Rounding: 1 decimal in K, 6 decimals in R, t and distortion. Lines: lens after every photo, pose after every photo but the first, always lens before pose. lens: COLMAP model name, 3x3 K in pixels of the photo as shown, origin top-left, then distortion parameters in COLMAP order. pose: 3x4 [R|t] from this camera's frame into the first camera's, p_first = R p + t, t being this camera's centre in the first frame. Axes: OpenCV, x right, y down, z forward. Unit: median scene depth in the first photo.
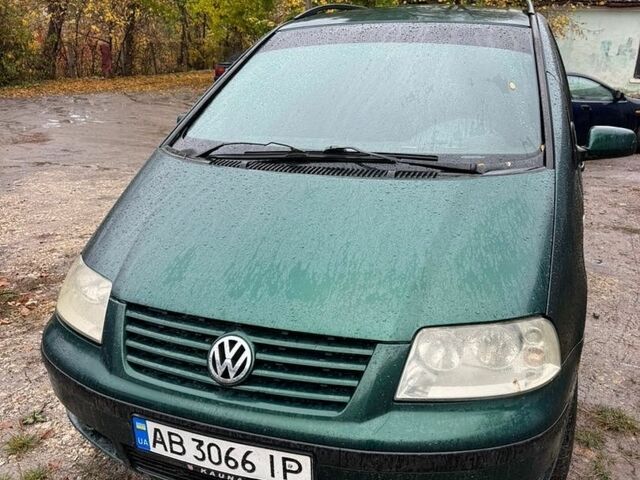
lens RADIAL K [[595.4, 0, 320.0], [0, 595.4, 240.0], [0, 0, 1]] dist [0.125955, -0.213607]
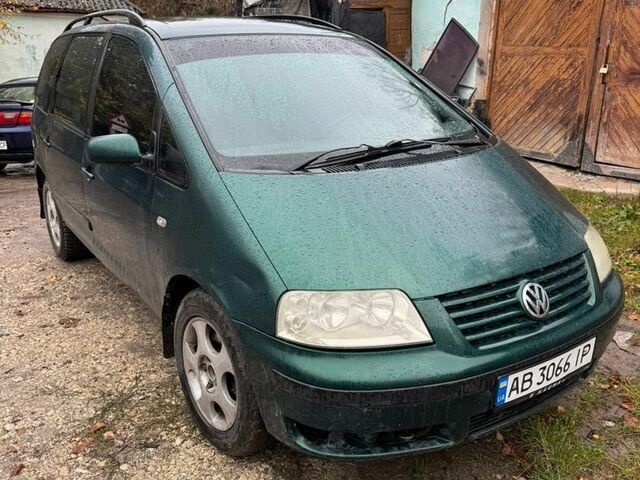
lens RADIAL K [[595.4, 0, 320.0], [0, 595.4, 240.0], [0, 0, 1]] dist [0.125955, -0.213607]
pose [[0.590490, -0.244101, 0.769244, -1.353973], [0.247754, 0.961965, 0.115075, -0.184650], [-0.768075, 0.122633, 0.628507, 0.510753]]
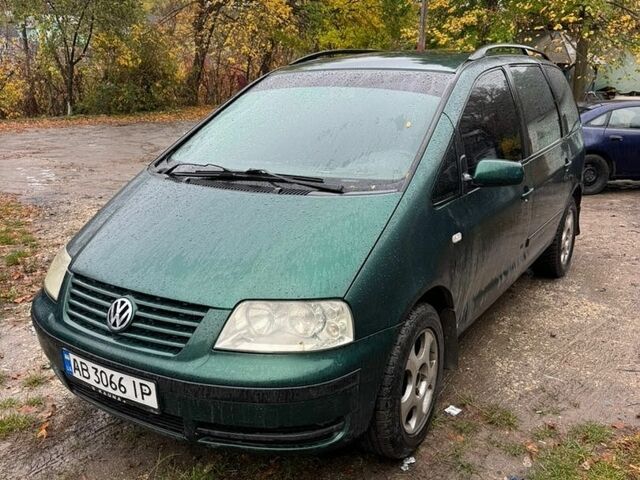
lens RADIAL K [[595.4, 0, 320.0], [0, 595.4, 240.0], [0, 0, 1]] dist [0.125955, -0.213607]
pose [[0.974557, 0.054371, -0.217446, 0.598367], [-0.062854, 0.997500, -0.032283, 0.039235], [0.215147, 0.045129, 0.975538, -0.293646]]
